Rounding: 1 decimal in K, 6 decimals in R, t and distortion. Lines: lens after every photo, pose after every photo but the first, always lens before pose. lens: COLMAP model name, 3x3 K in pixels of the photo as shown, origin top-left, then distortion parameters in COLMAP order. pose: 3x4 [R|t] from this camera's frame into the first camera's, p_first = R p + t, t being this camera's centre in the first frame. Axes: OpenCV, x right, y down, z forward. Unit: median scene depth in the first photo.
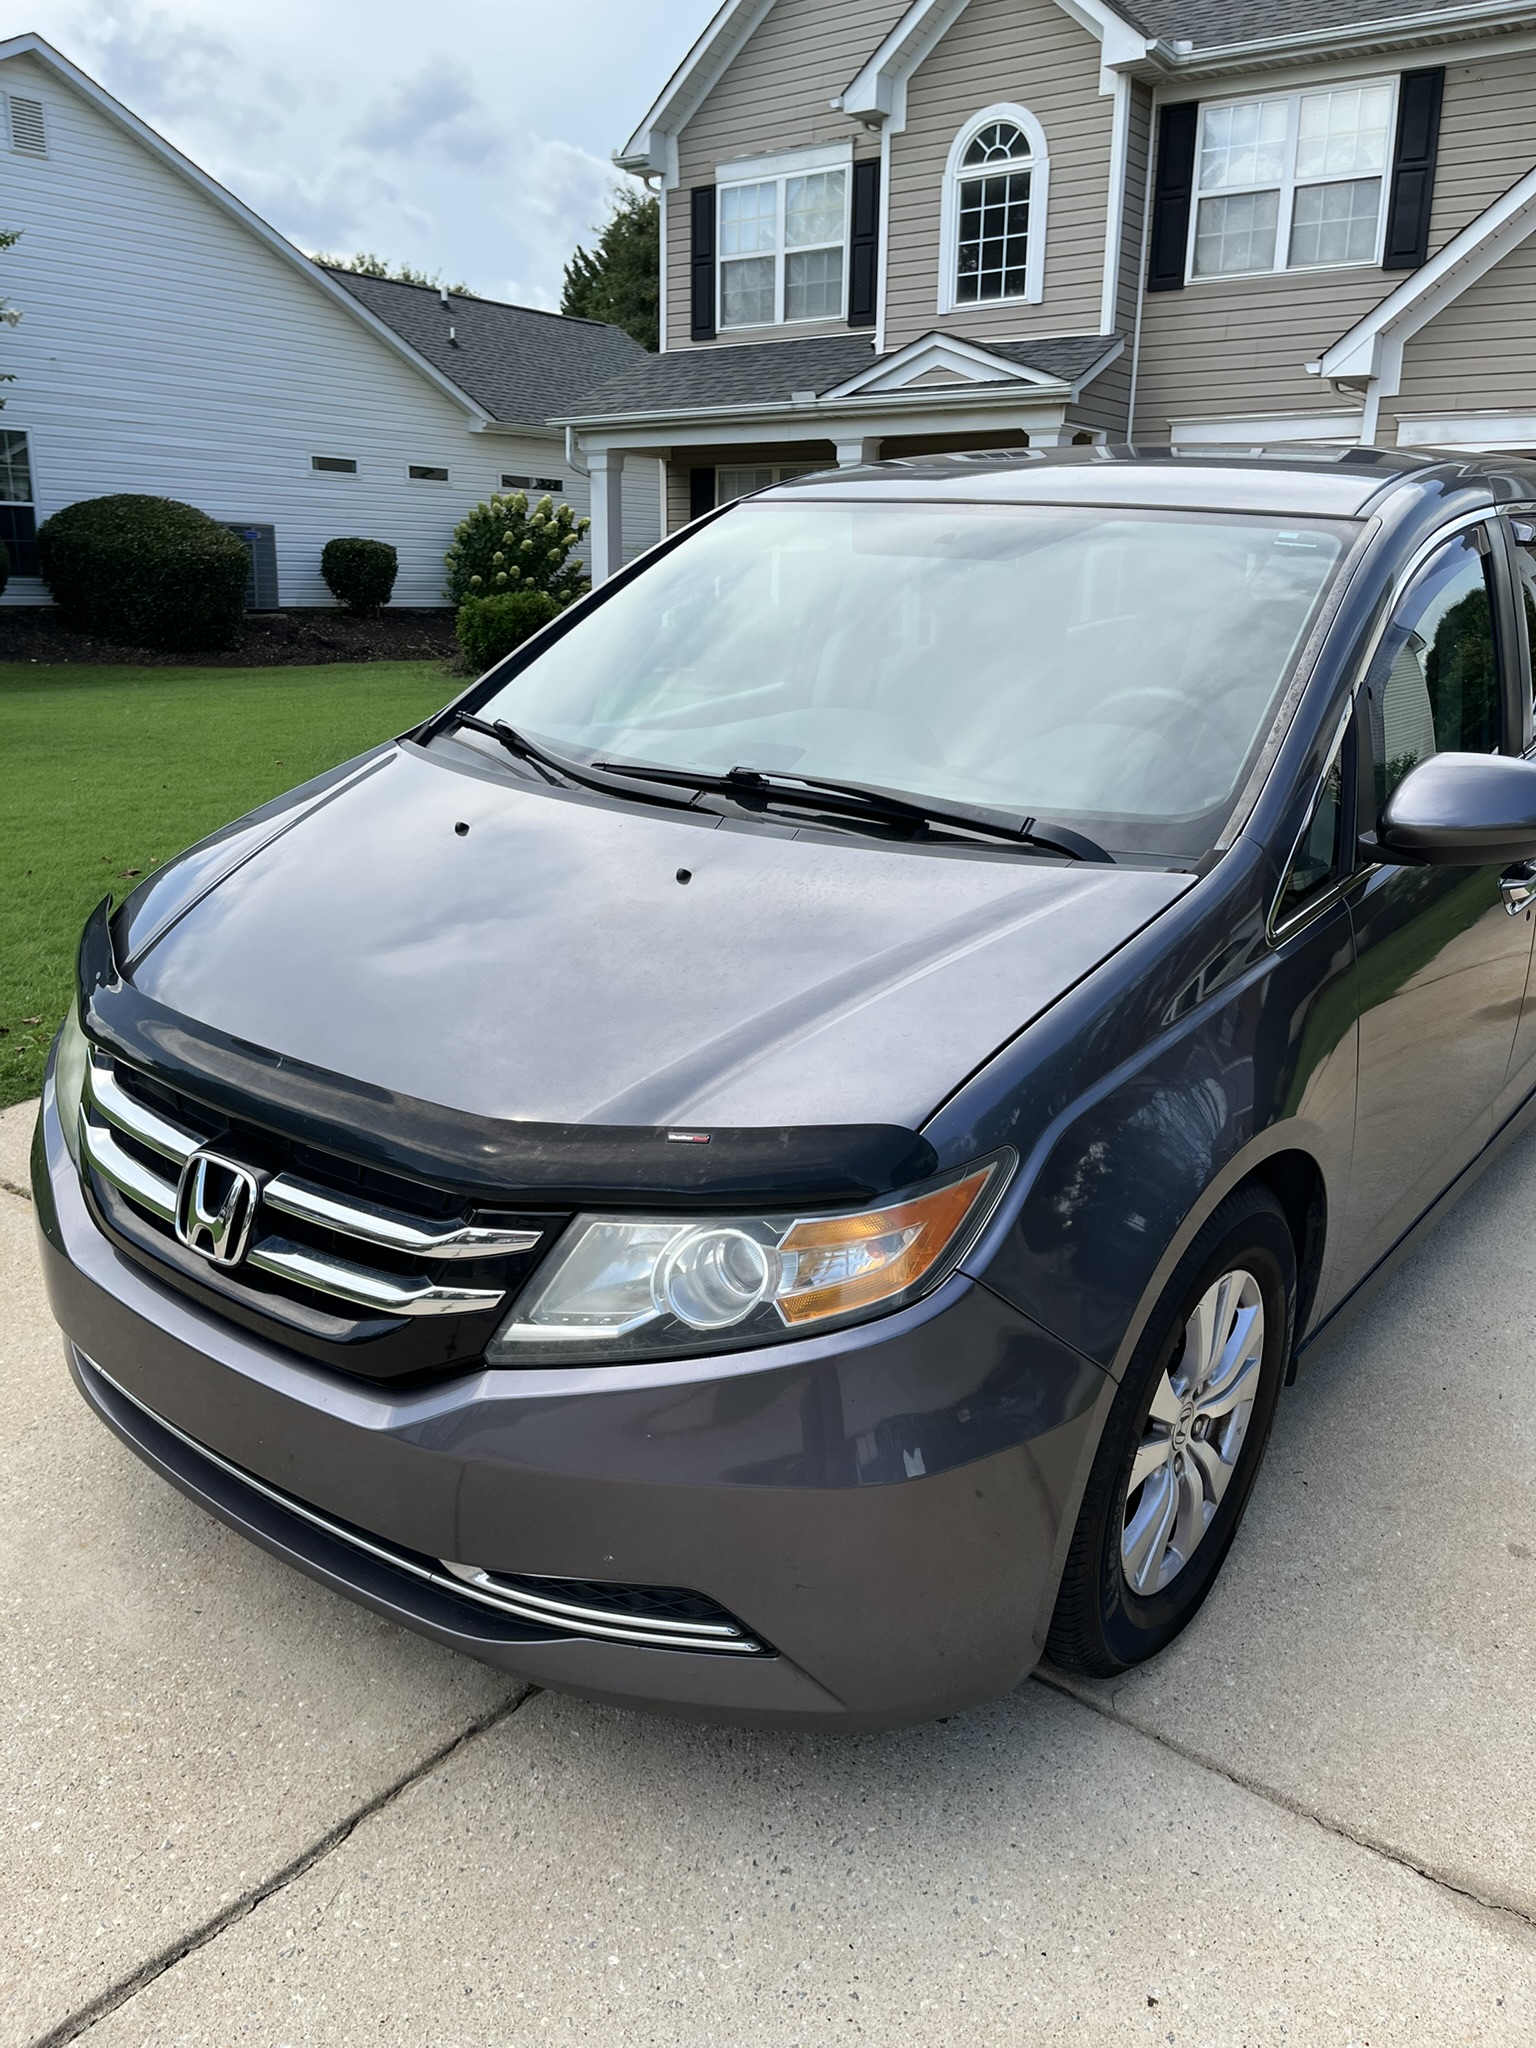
lens RADIAL K [[1536.9, 0, 768.0], [0, 1536.9, 1024.0], [0, 0, 1]] dist [0.116501, -0.165181]
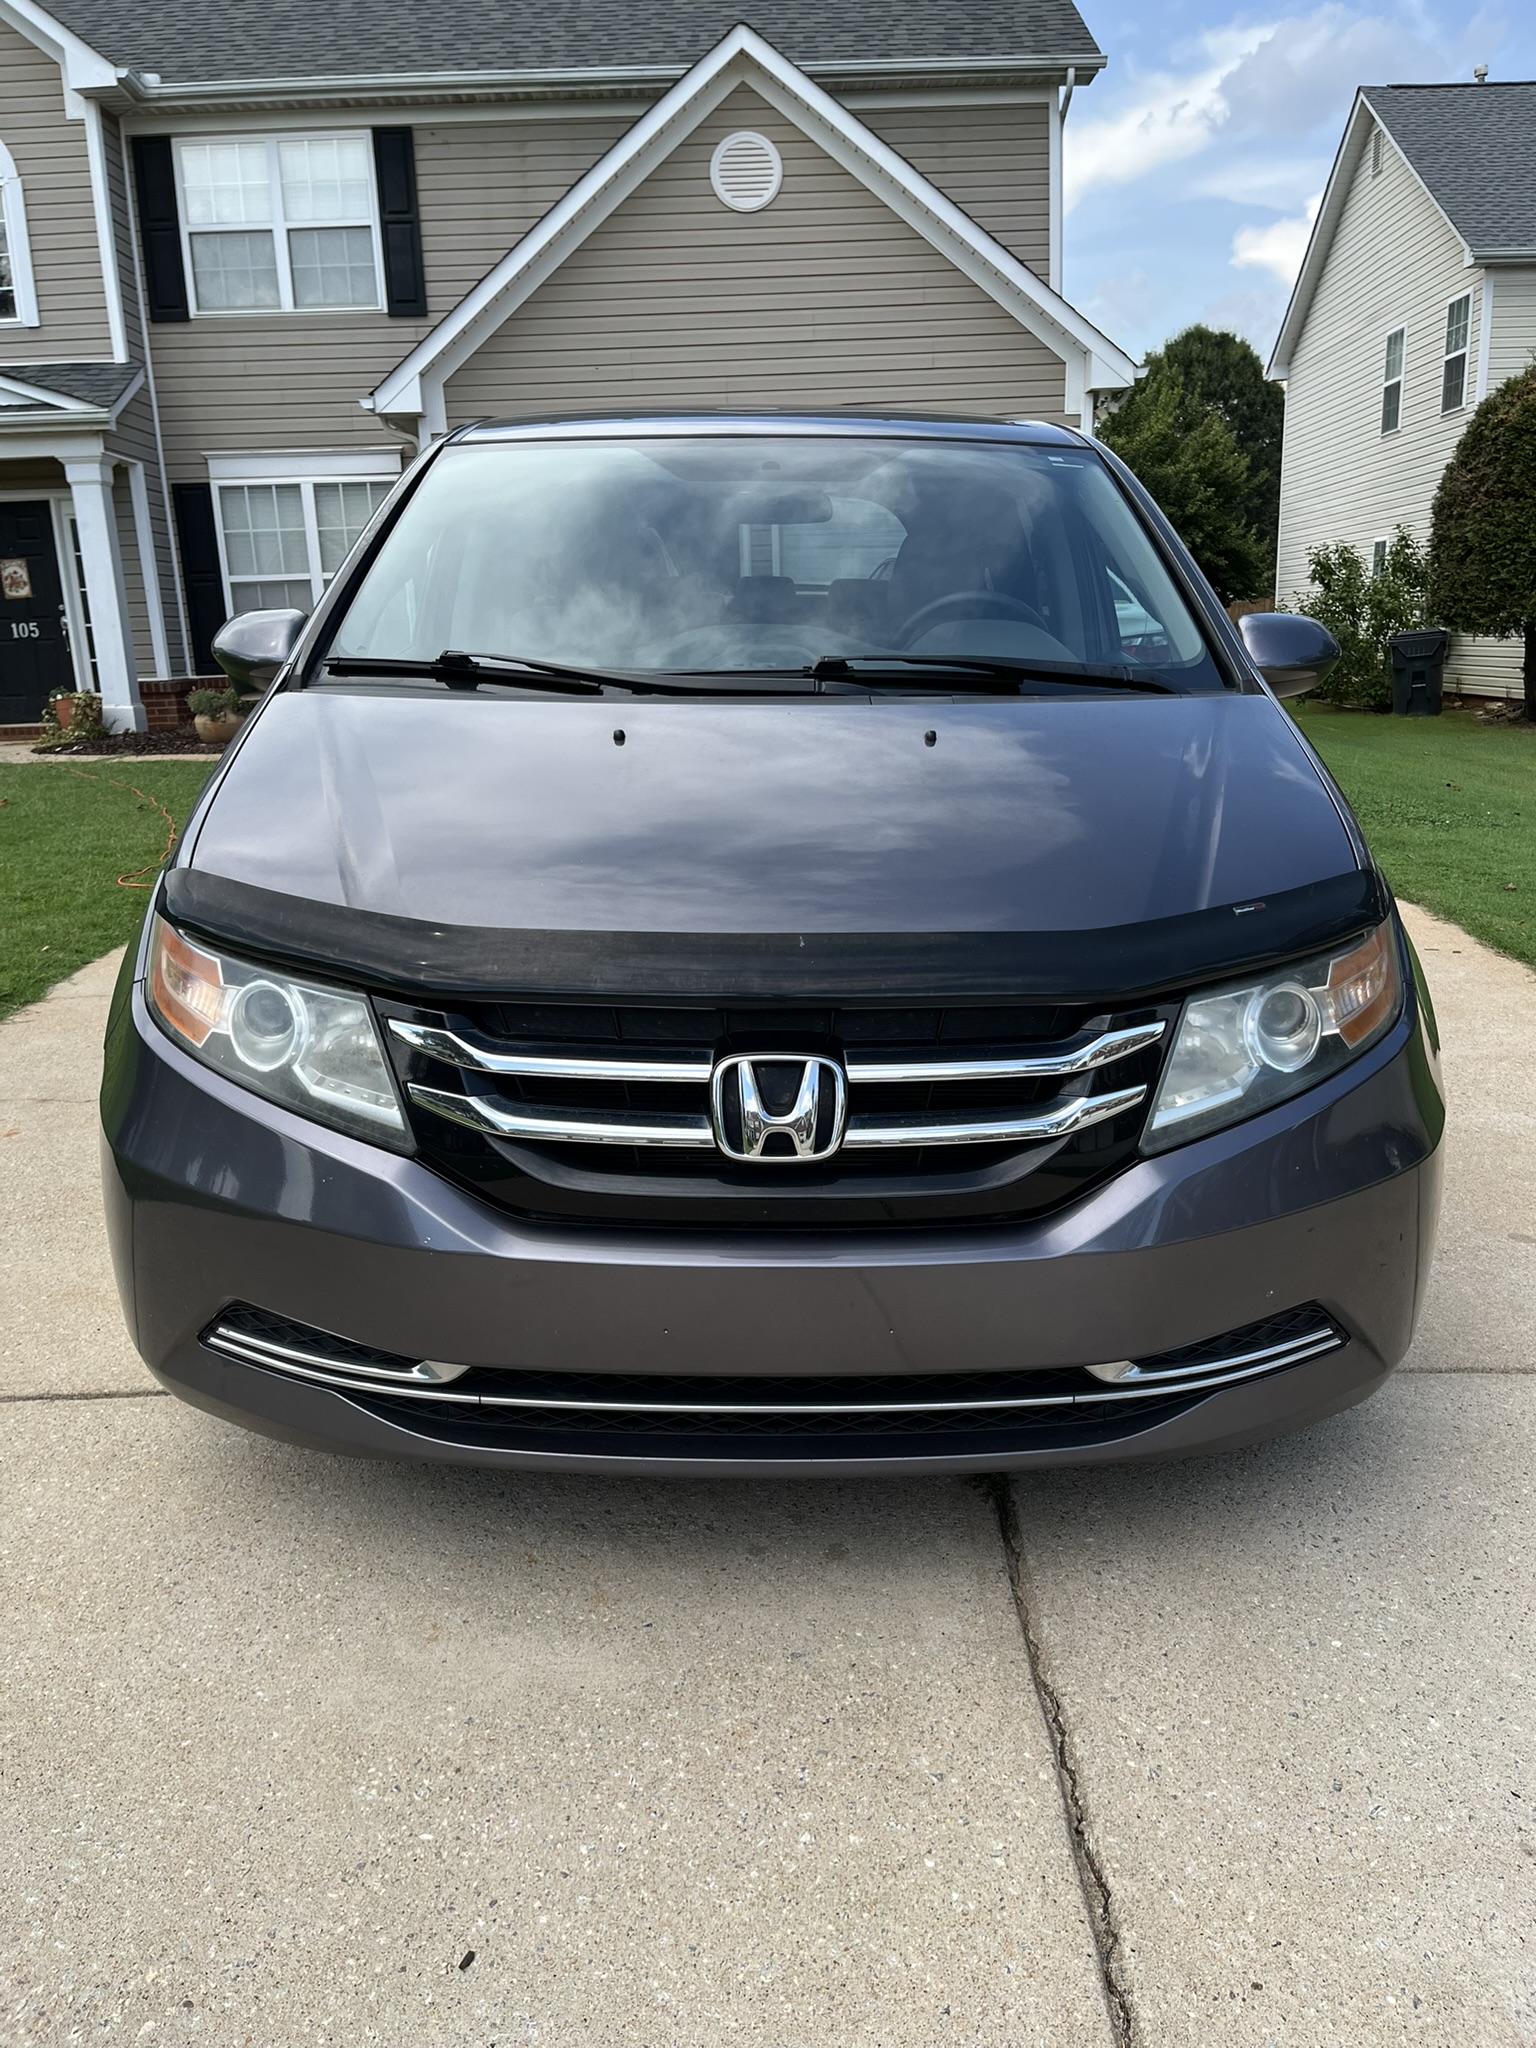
lens RADIAL K [[1536.9, 0, 768.0], [0, 1536.9, 1024.0], [0, 0, 1]] dist [0.116501, -0.165181]
pose [[0.787301, -0.195608, 0.584717, -0.120163], [0.215233, 0.975874, 0.036661, 0.004693], [-0.577782, 0.096987, 0.810408, 0.035129]]
